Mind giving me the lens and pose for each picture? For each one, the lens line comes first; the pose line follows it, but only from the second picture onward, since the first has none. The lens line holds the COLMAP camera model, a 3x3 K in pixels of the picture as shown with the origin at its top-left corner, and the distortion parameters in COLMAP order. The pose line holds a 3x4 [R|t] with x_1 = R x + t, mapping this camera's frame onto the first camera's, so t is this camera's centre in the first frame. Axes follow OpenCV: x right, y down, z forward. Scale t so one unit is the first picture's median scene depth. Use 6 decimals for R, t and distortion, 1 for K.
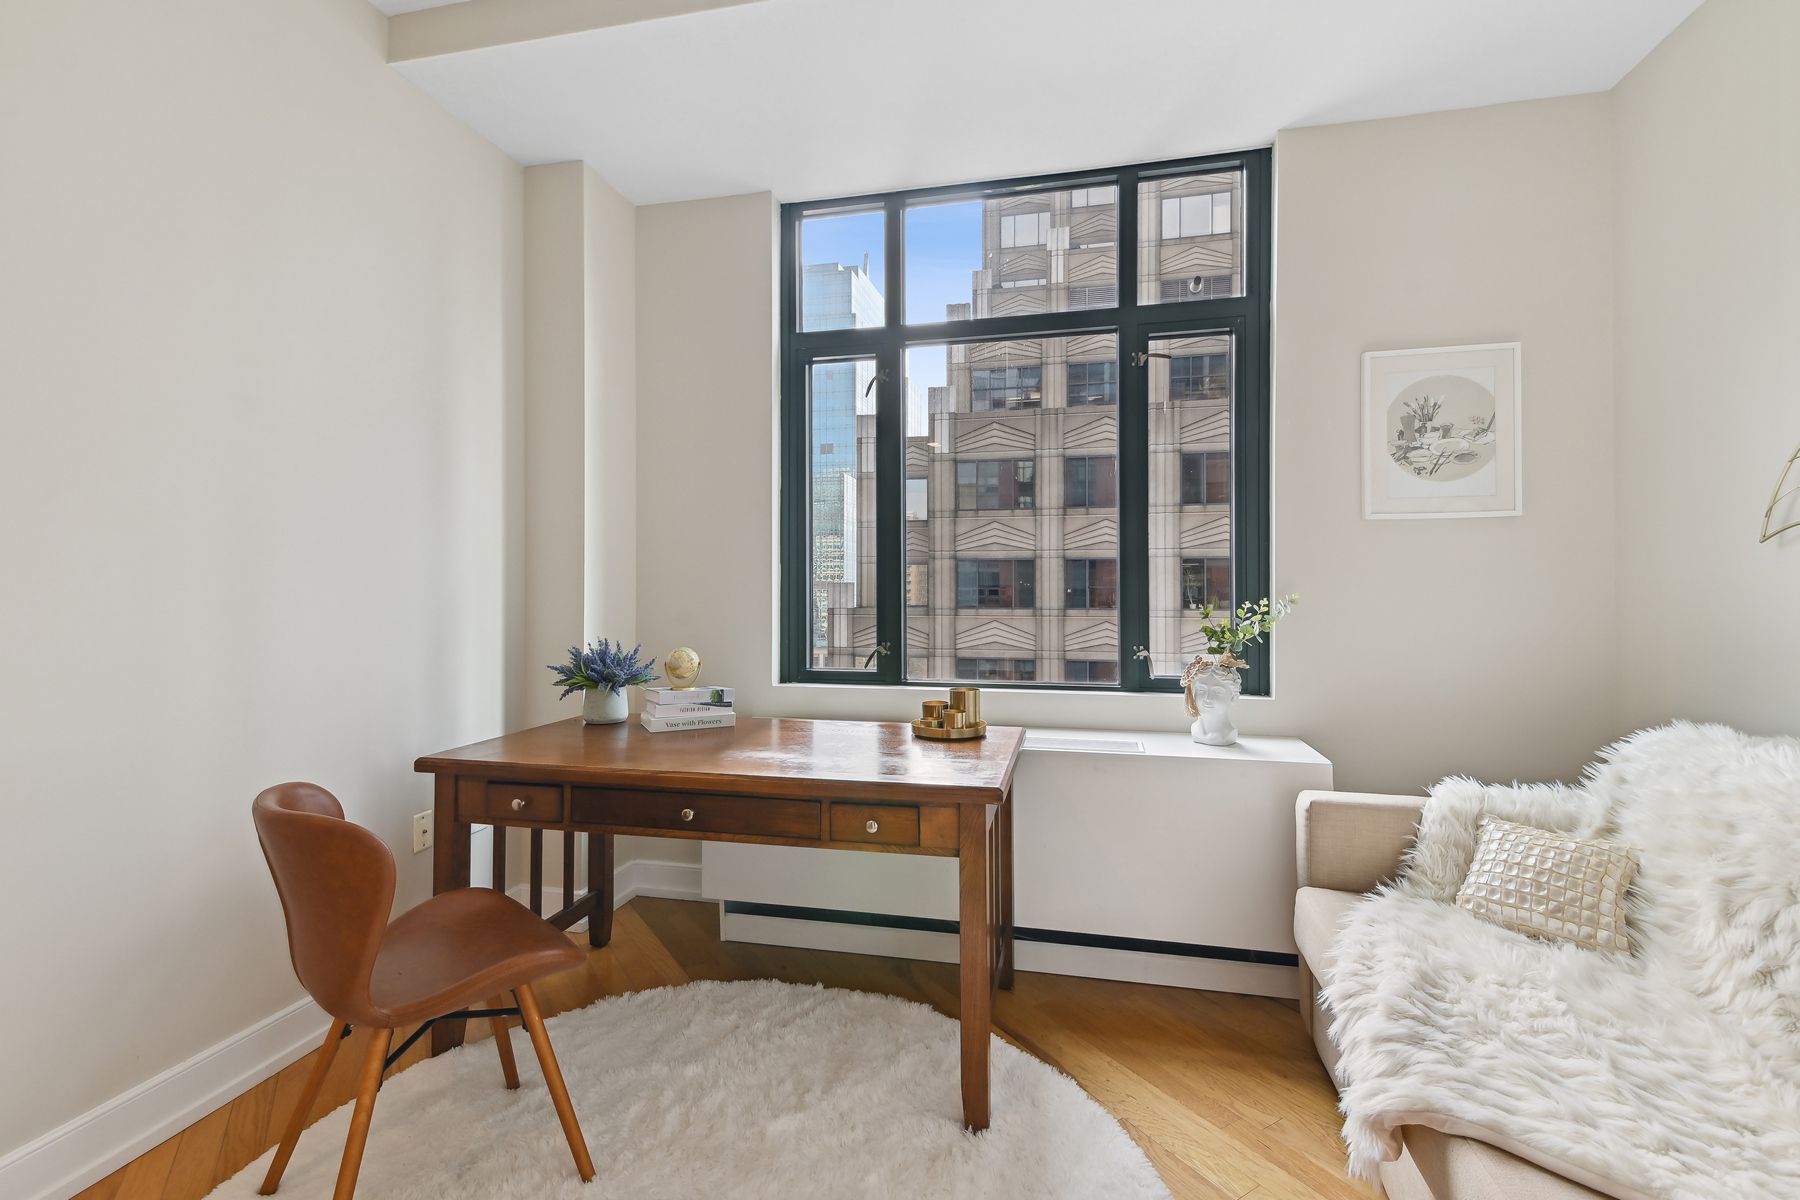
lens RADIAL K [[788.0, 0, 892.2], [0, 788.0, 574.2], [0, 0, 1]] dist [0.035614, -0.013829]
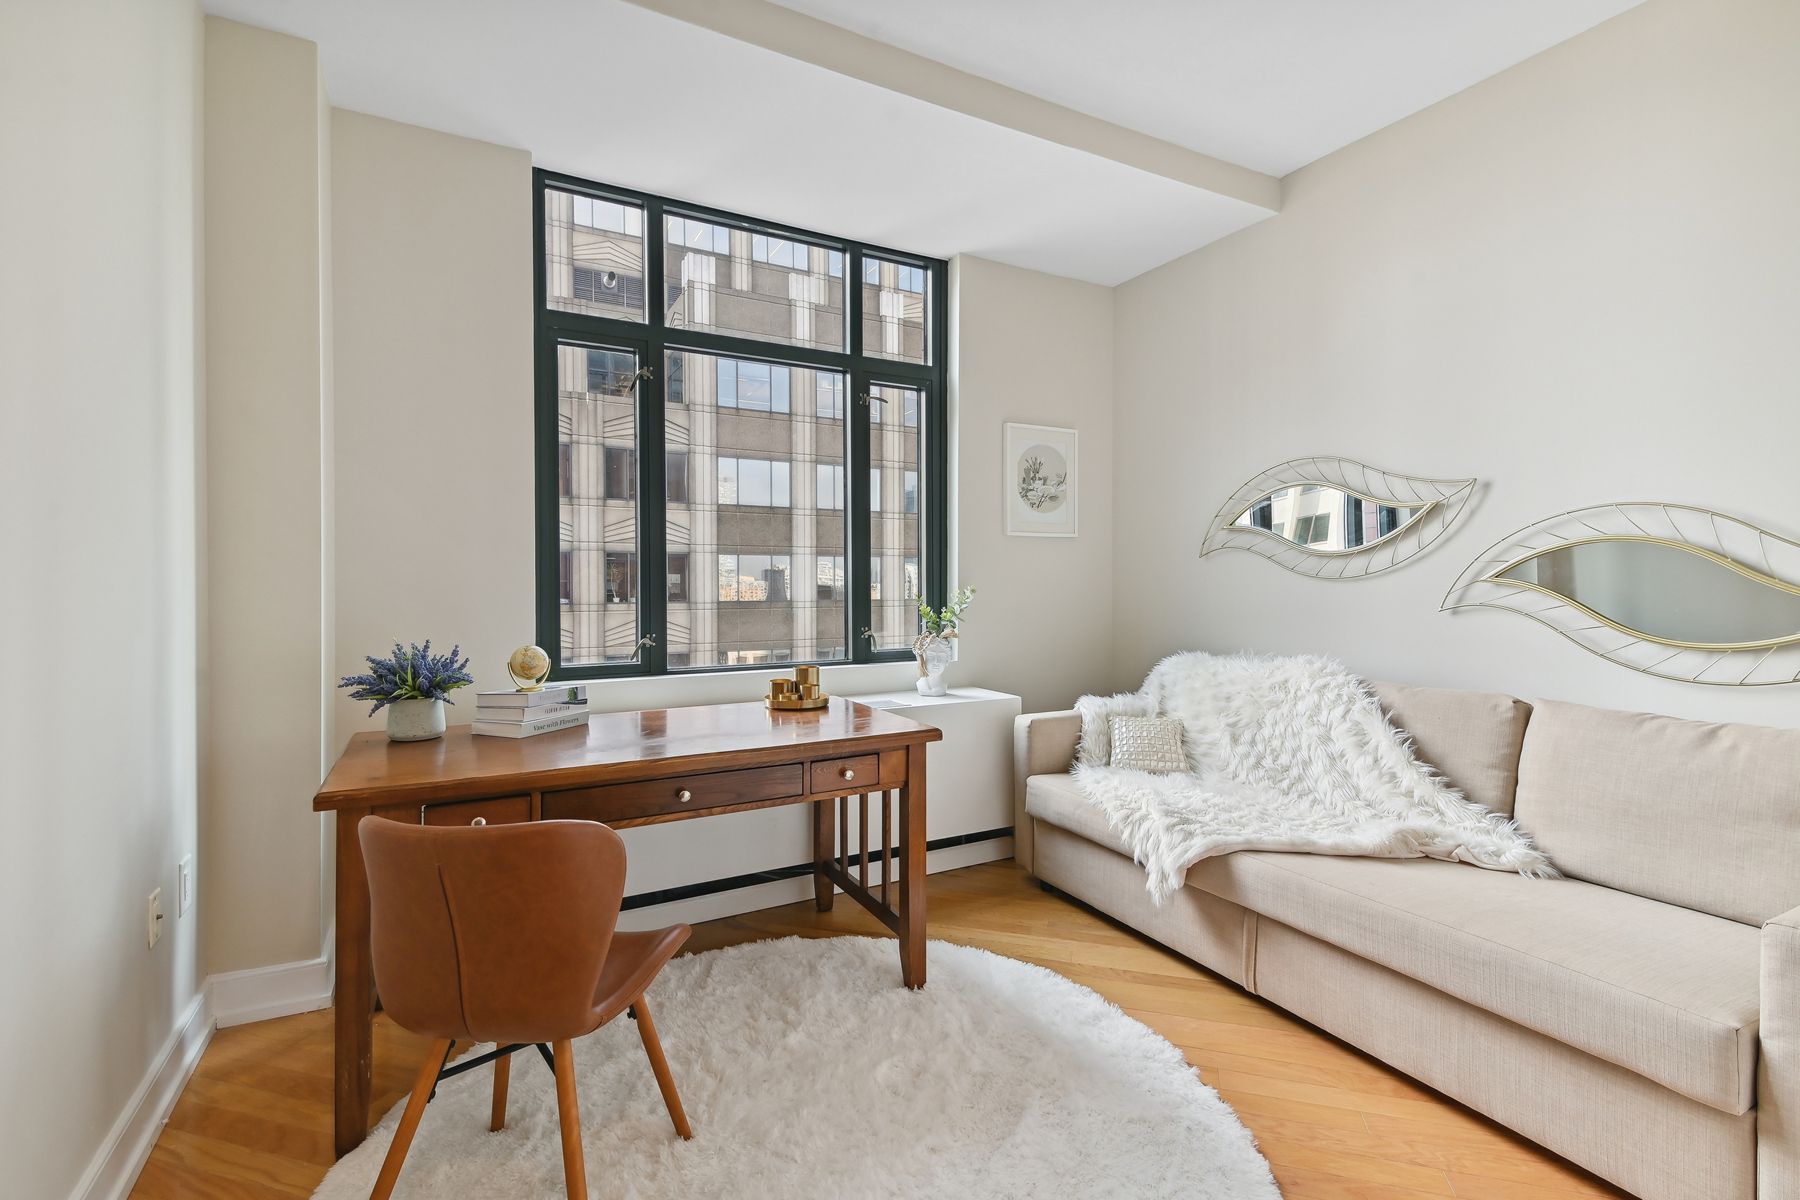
lens RADIAL K [[788.0, 0, 892.2], [0, 788.0, 574.2], [0, 0, 1]] dist [0.035614, -0.013829]
pose [[0.763910, 0.005858, 0.645296, -0.585301], [-0.010844, 0.999934, 0.003760, 0.001040], [-0.645231, -0.009870, 0.763924, 0.015680]]
